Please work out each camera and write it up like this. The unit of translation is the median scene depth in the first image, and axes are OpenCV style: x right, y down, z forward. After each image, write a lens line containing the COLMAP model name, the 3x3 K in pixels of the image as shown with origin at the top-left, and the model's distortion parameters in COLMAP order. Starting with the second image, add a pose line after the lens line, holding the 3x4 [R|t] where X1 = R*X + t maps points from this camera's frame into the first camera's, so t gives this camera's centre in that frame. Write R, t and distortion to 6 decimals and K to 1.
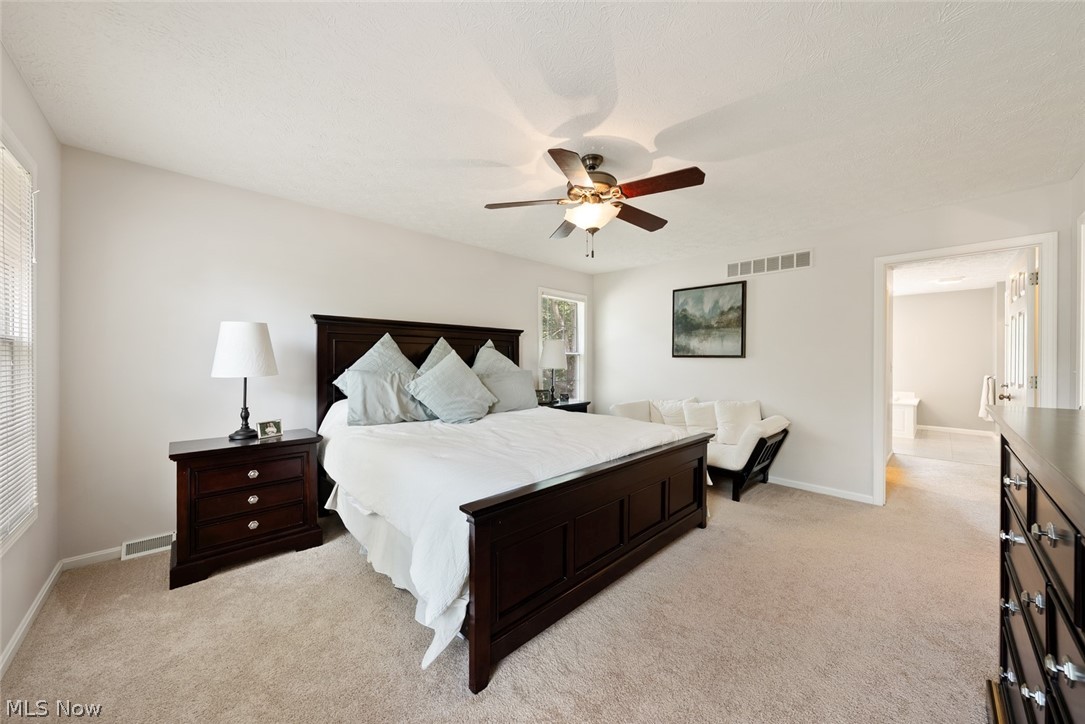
lens RADIAL K [[375.7, 0, 538.3], [0, 375.7, 362.7], [0, 0, 1]] dist [-0.001420, 0.000050]
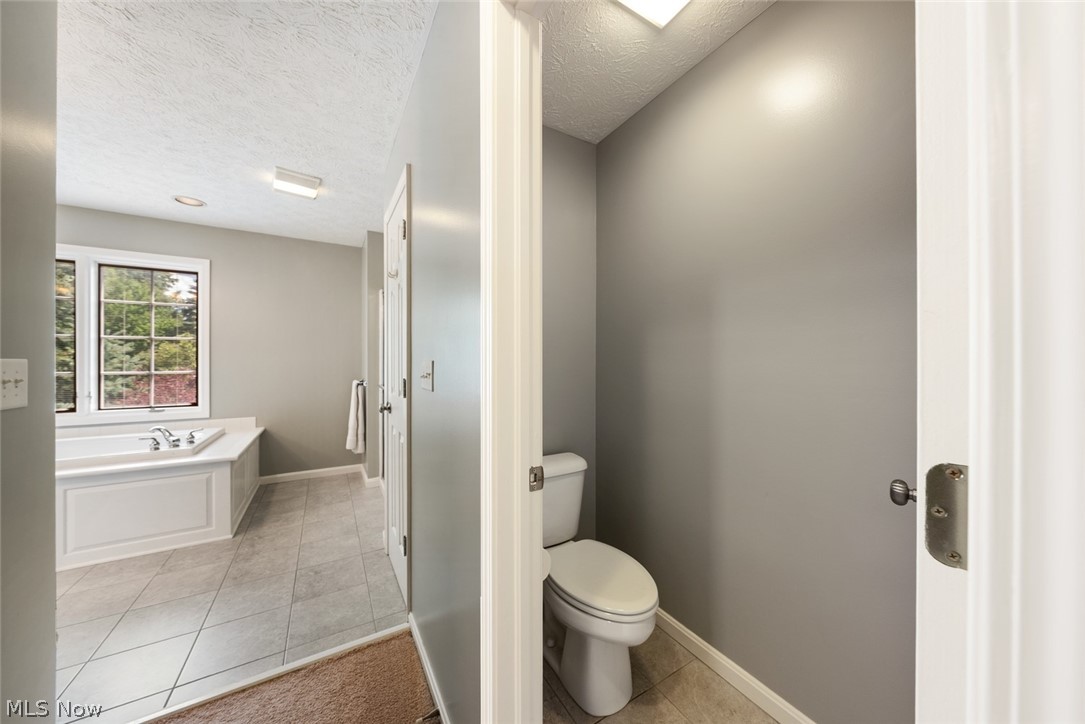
lens RADIAL K [[375.7, 0, 548.4], [0, 375.7, 359.2], [0, 0, 1]] dist [-0.001420, 0.000050]
pose [[0.224243, -0.003019, 0.974529, 0.448105], [0.001791, 0.999995, 0.002686, 0.000387], [-0.974532, 0.001143, 0.224247, 0.372490]]
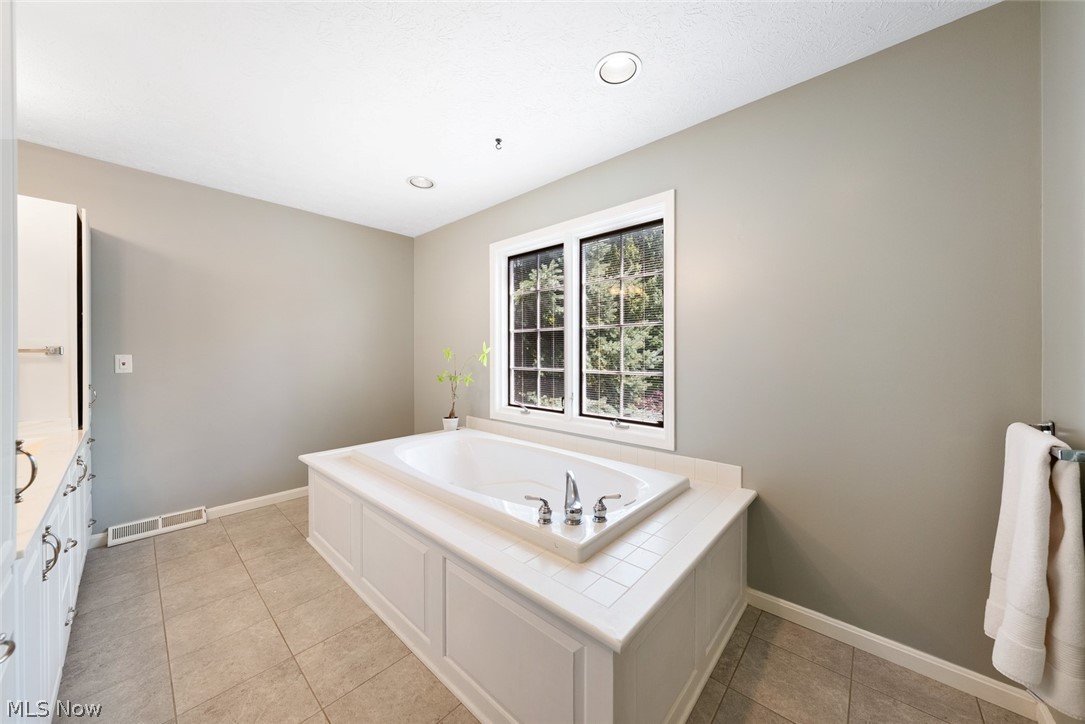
lens RADIAL K [[375.7, 0, 546.1], [0, 375.7, 353.8], [0, 0, 1]] dist [-0.001420, 0.000050]
pose [[0.996248, -0.006058, 0.086338, 0.641053], [0.006116, 0.999981, -0.000413, -0.000100], [-0.086334, 0.000939, 0.996266, 0.567549]]
